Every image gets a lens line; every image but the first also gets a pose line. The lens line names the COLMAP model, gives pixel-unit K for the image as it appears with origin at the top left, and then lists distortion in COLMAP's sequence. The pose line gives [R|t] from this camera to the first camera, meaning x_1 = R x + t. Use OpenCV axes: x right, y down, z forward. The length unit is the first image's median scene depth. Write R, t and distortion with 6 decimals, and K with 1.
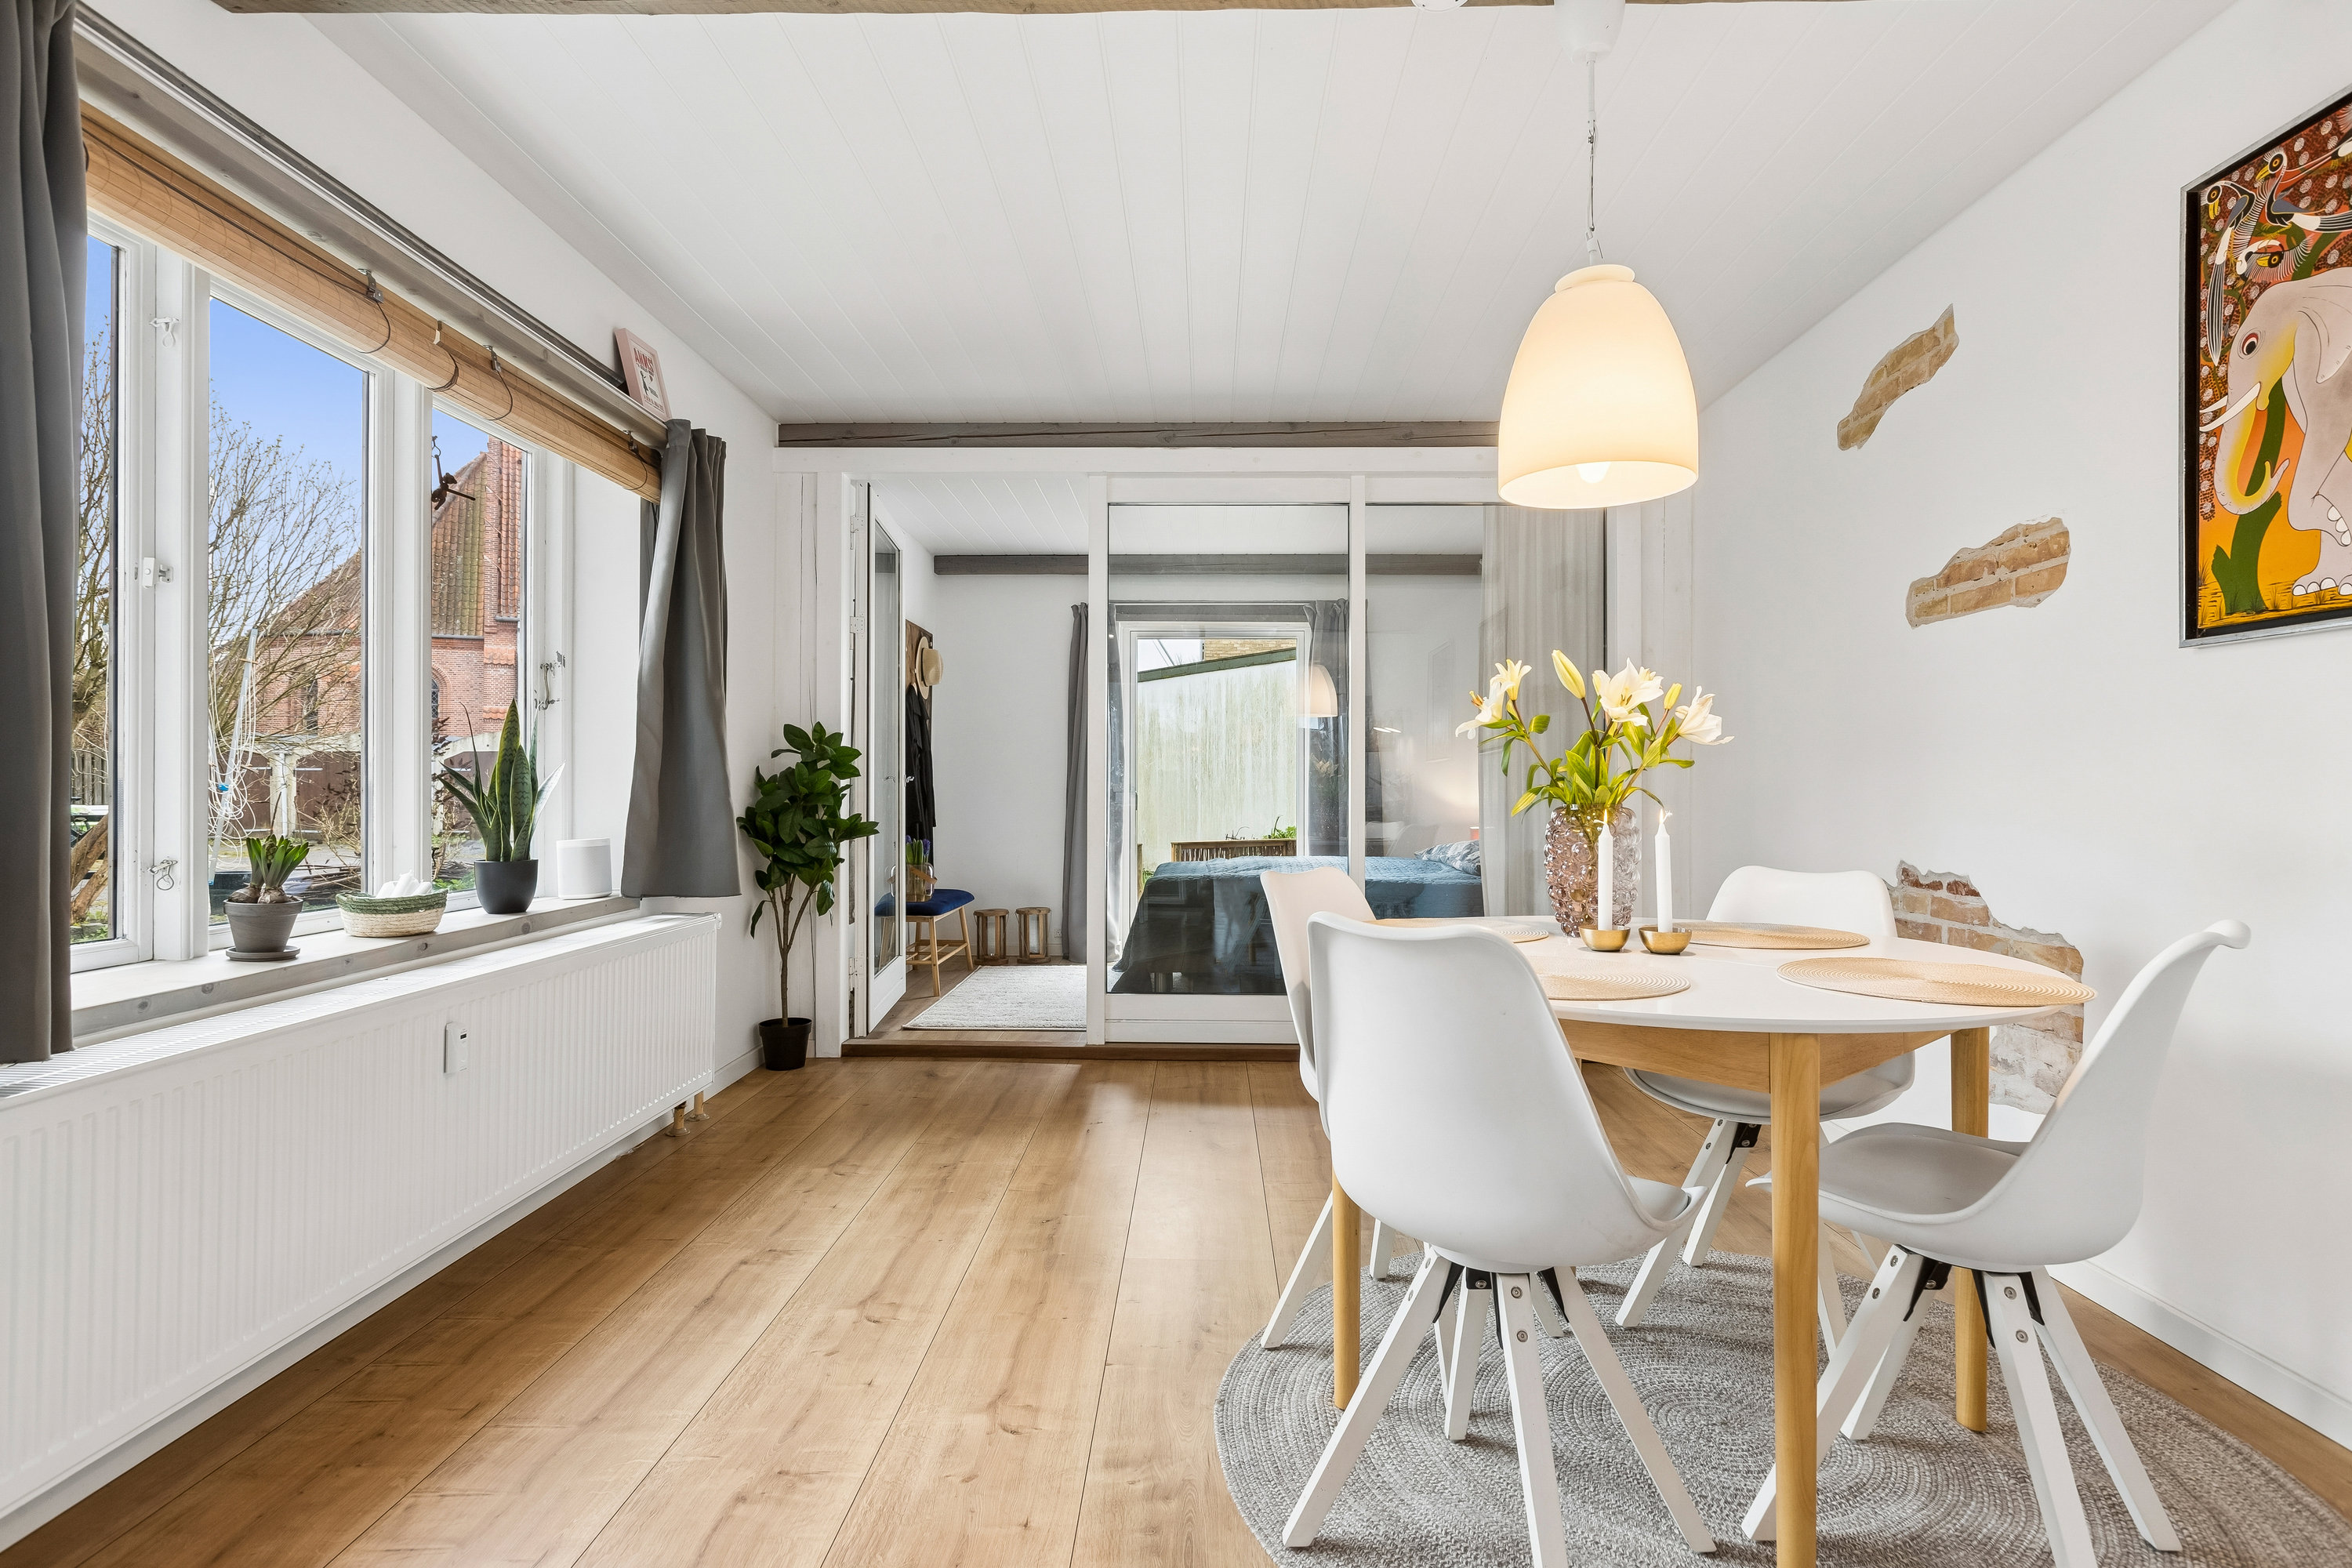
lens RADIAL K [[1159.0, 0, 1187.5], [0, 1159.0, 788.6], [0, 0, 1]] dist [-0.001305, -0.000337]
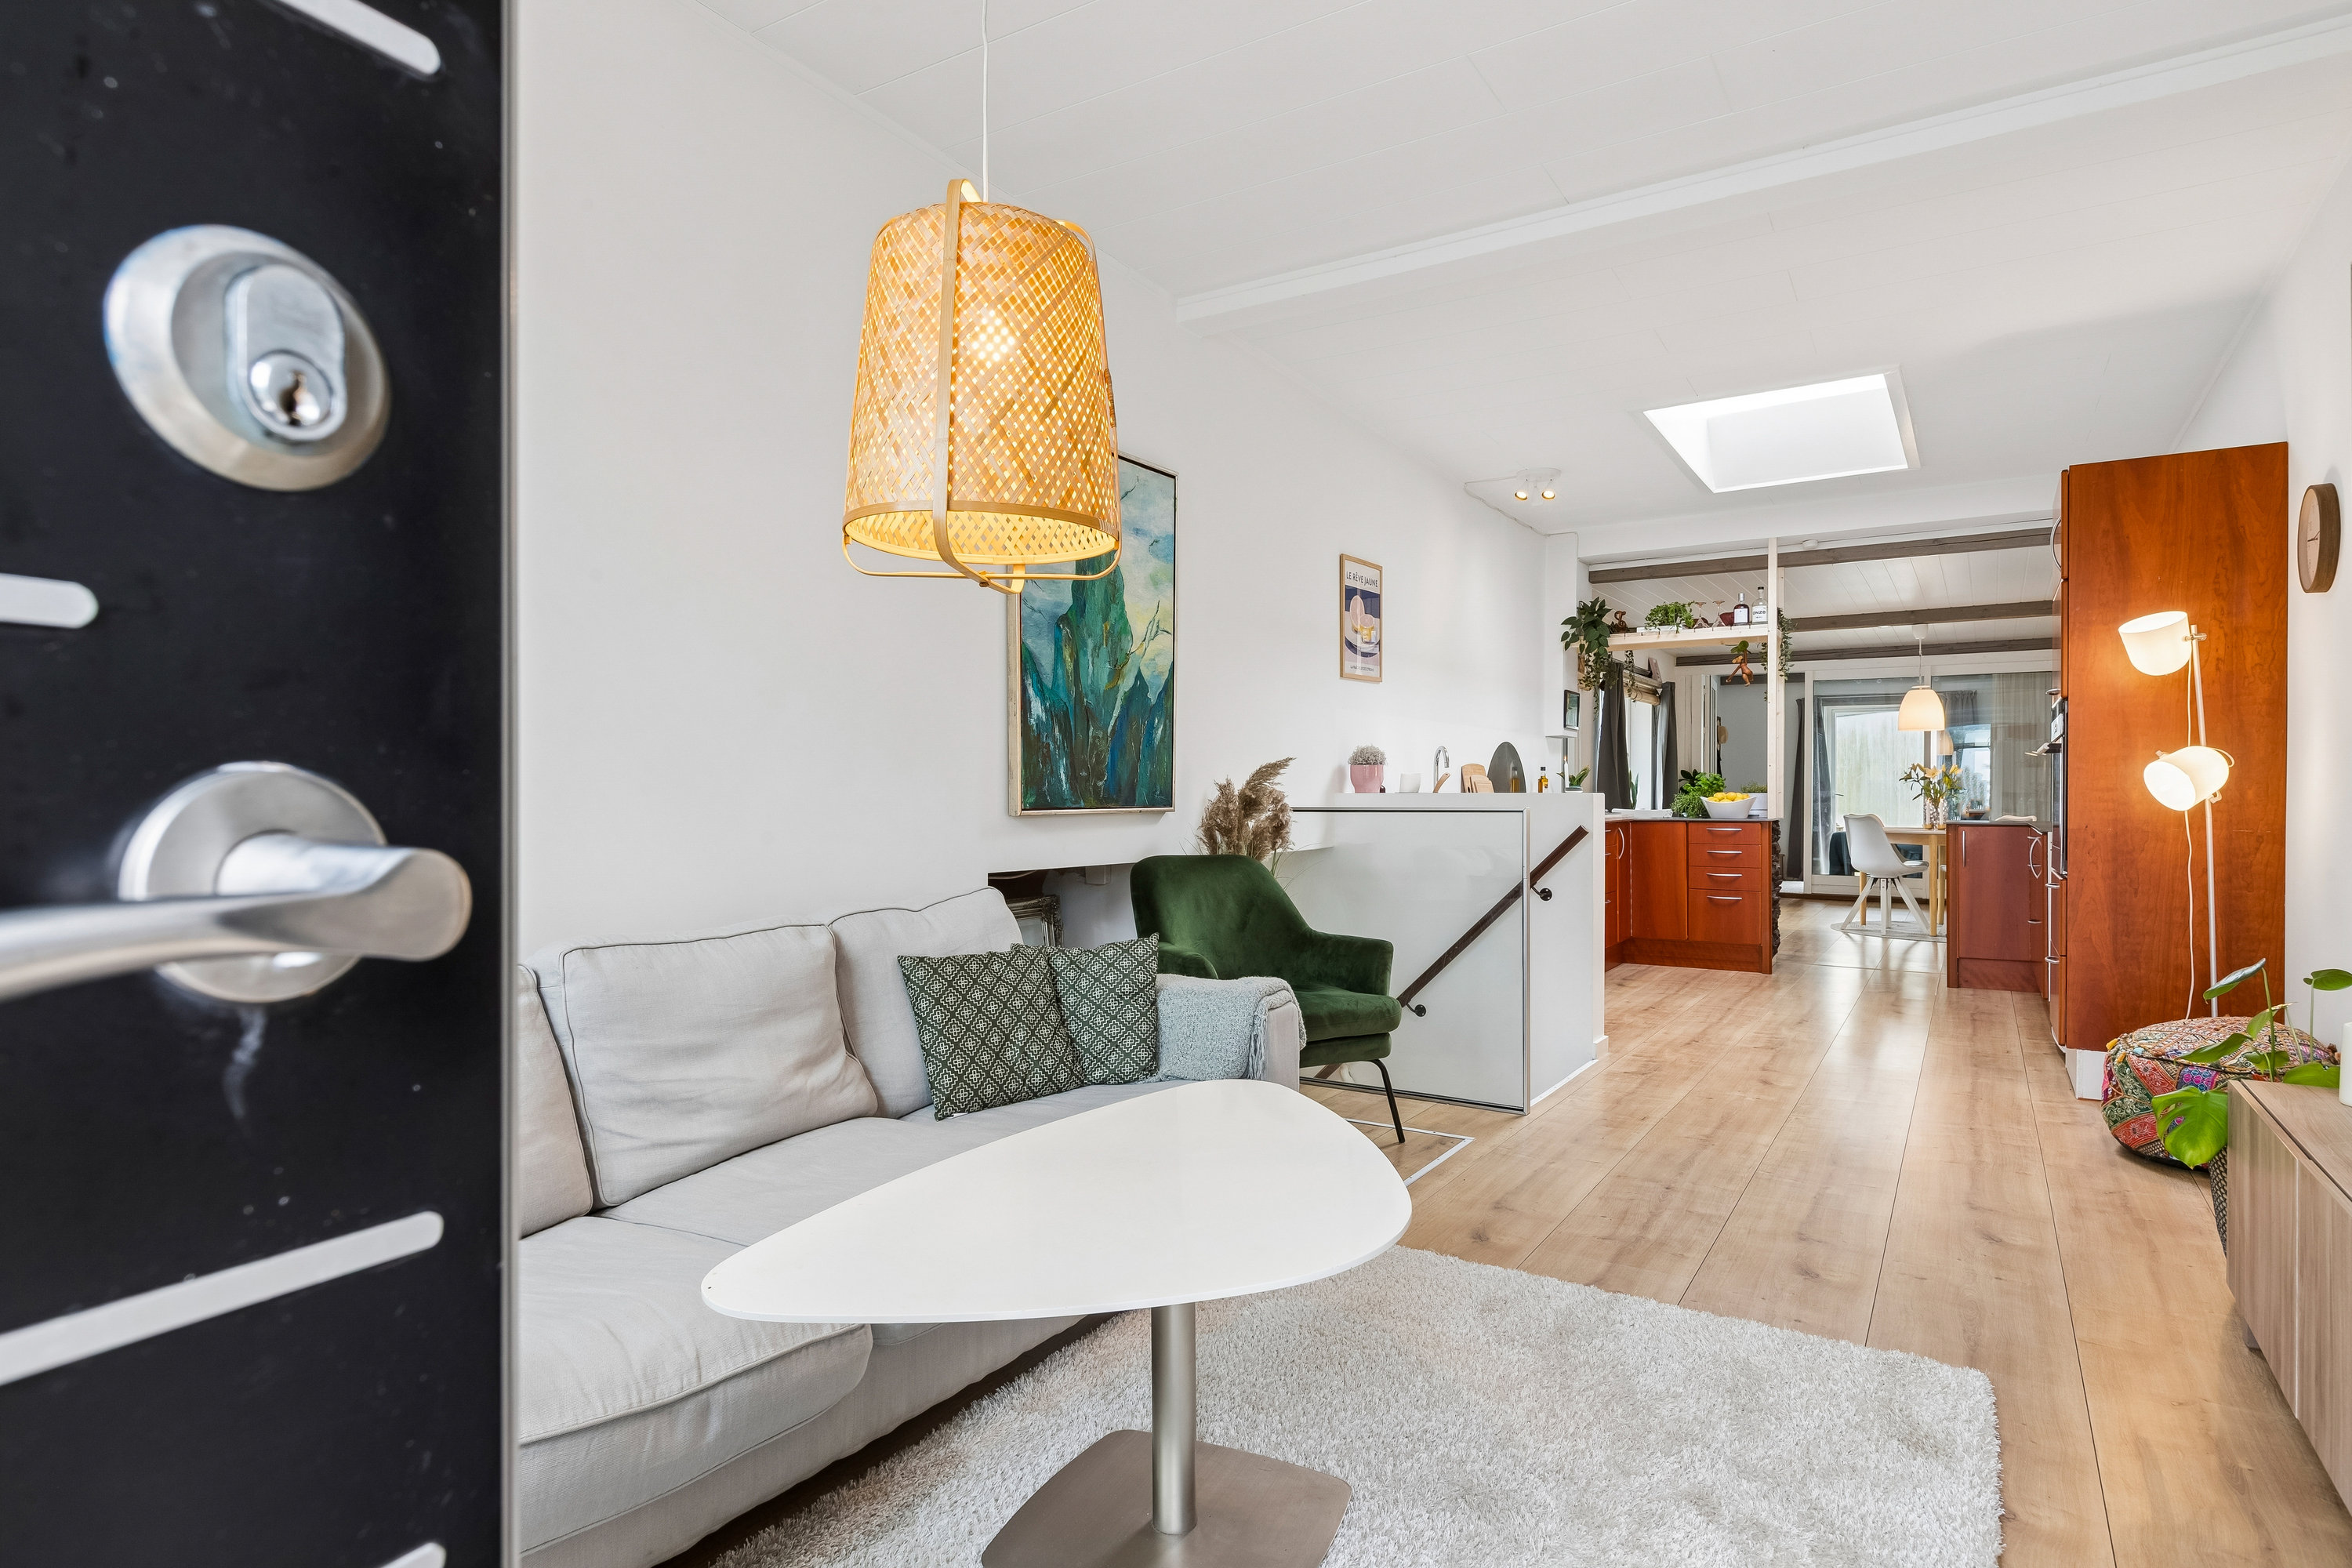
lens RADIAL K [[1269.3, 0, 1184.7], [0, 1269.3, 804.1], [0, 0, 1]] dist [0.001426, 0.000124]
pose [[0.852883, 0.003214, -0.522092, 0.213652], [0.001008, 0.999969, 0.007802, 0.000802], [0.522101, -0.007180, 0.852853, -2.110024]]
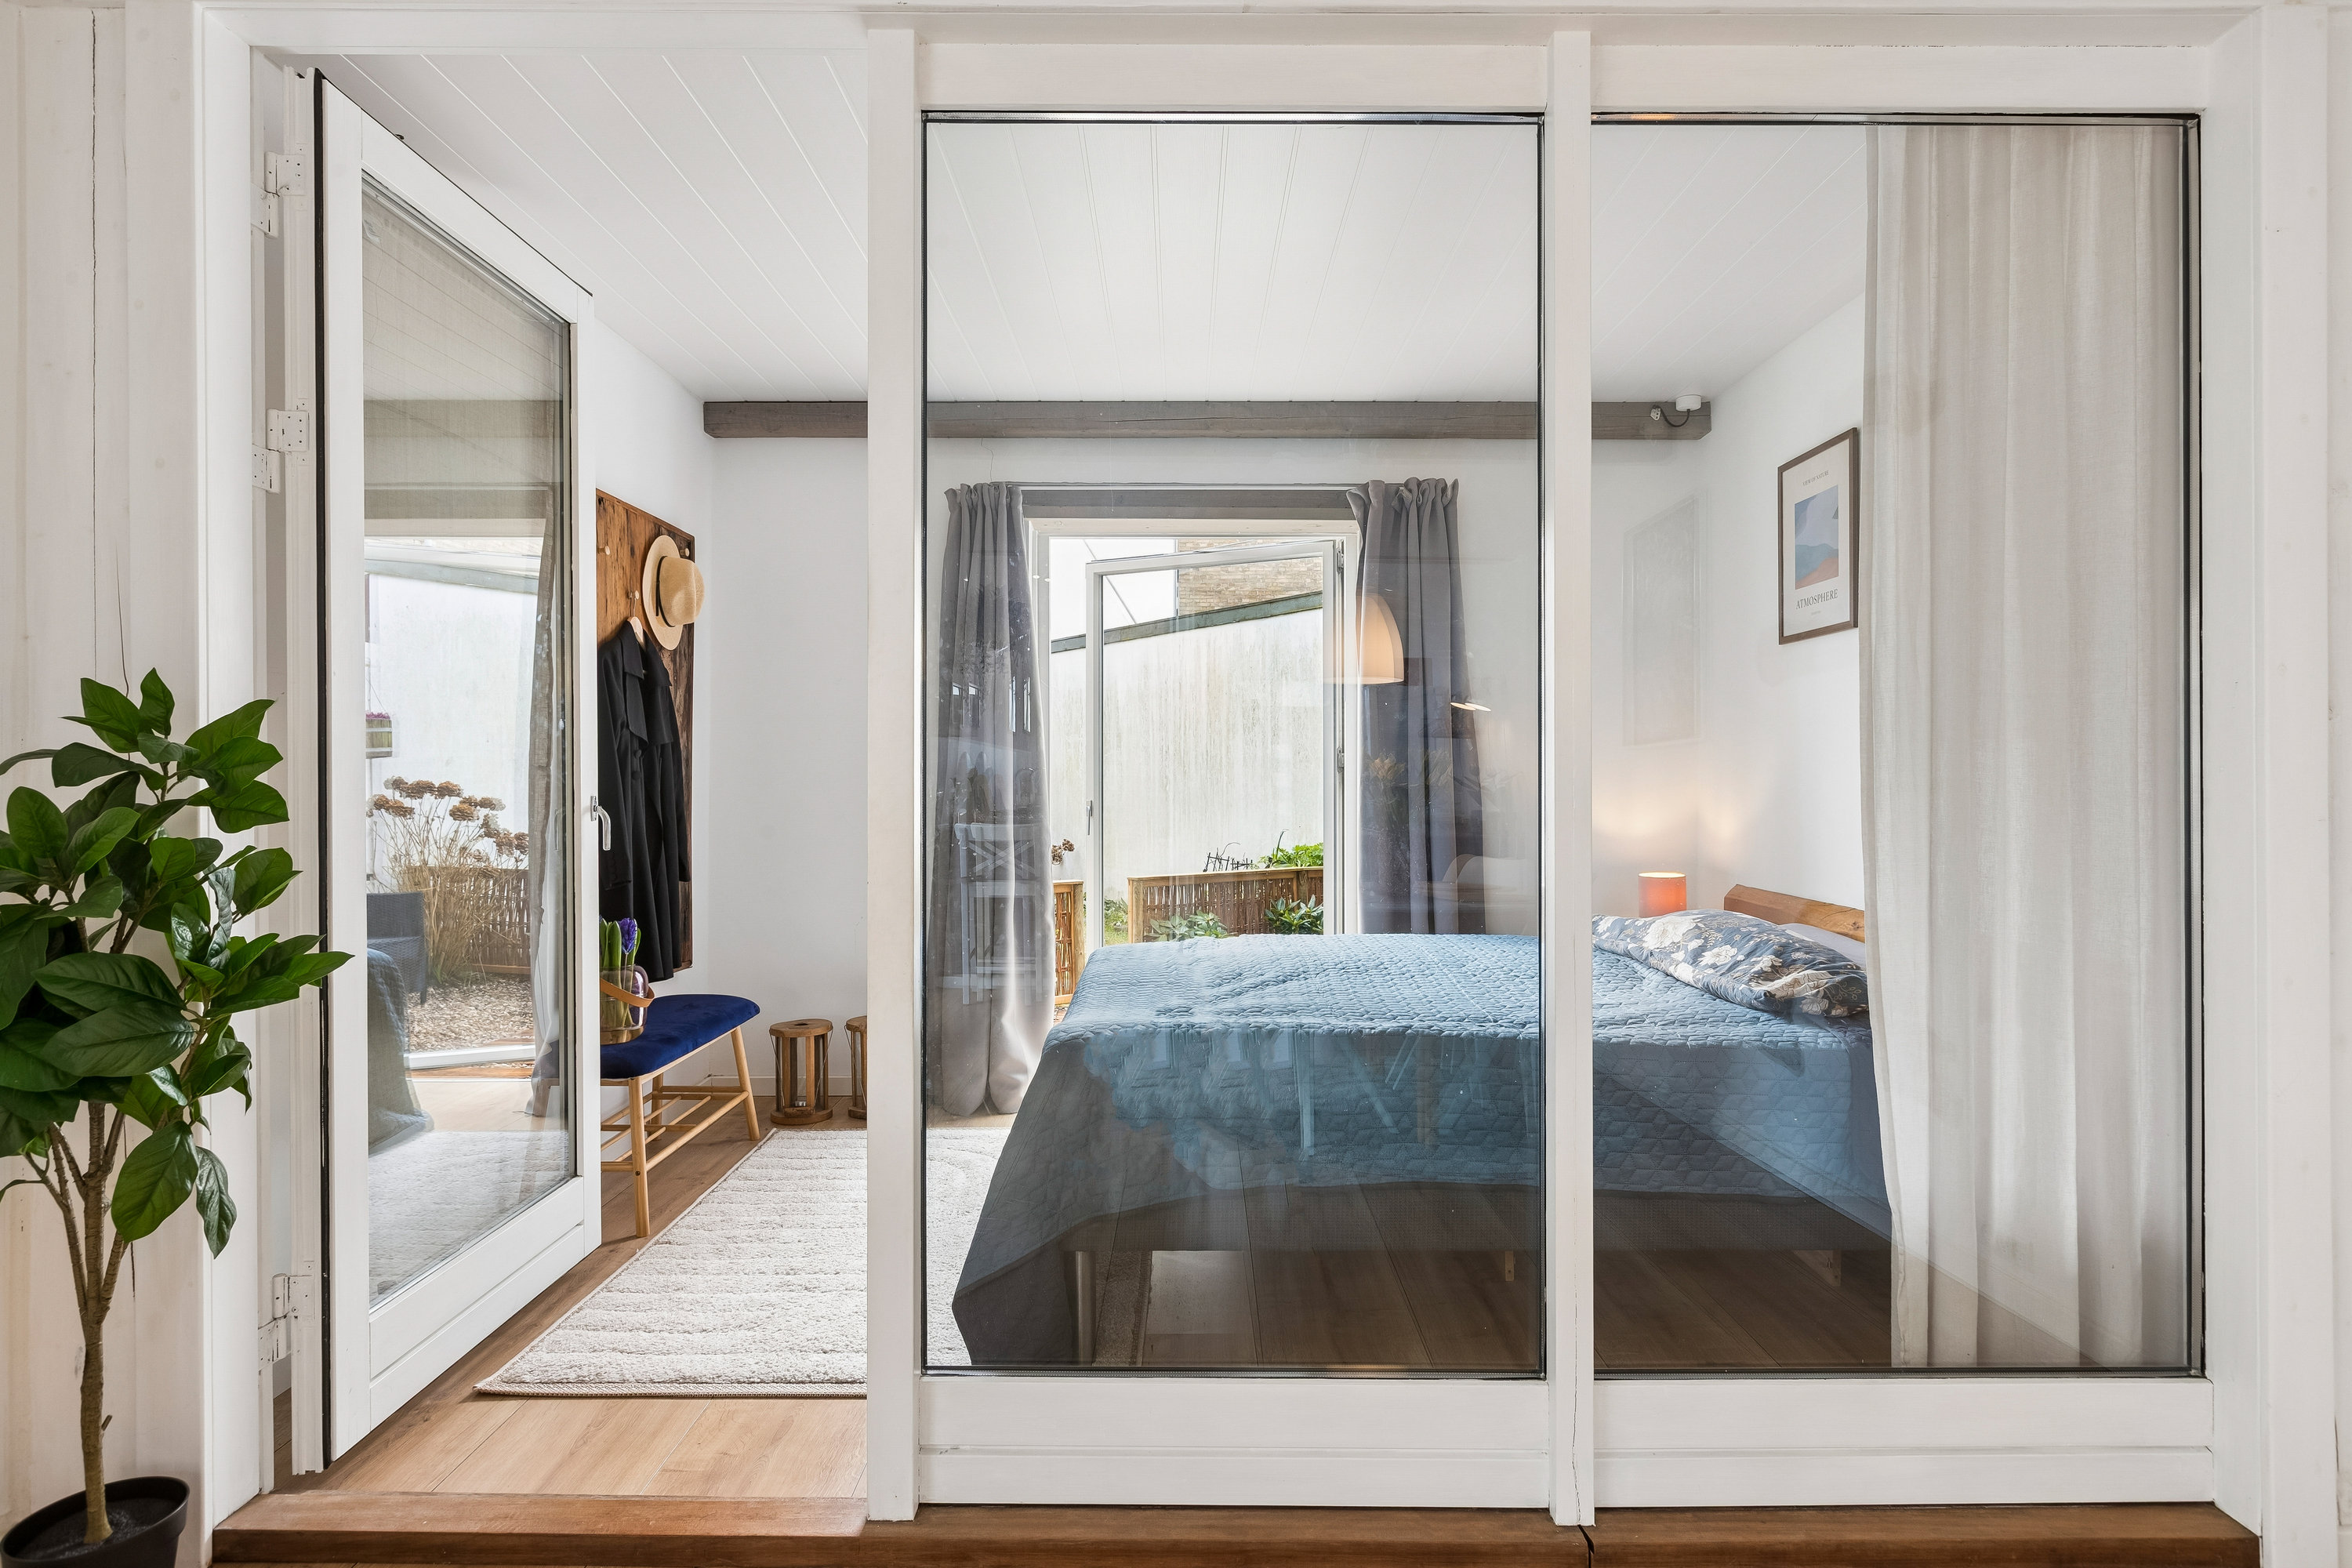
lens RADIAL K [[1263.0, 0, 1174.7], [0, 1263.0, 771.9], [0, 0, 1]] dist [0.000599, -0.000315]
pose [[0.999936, -0.003154, 0.010830, 0.010573], [0.003195, 0.999988, -0.003785, -0.024549], [-0.010818, 0.003820, 0.999934, 0.586864]]
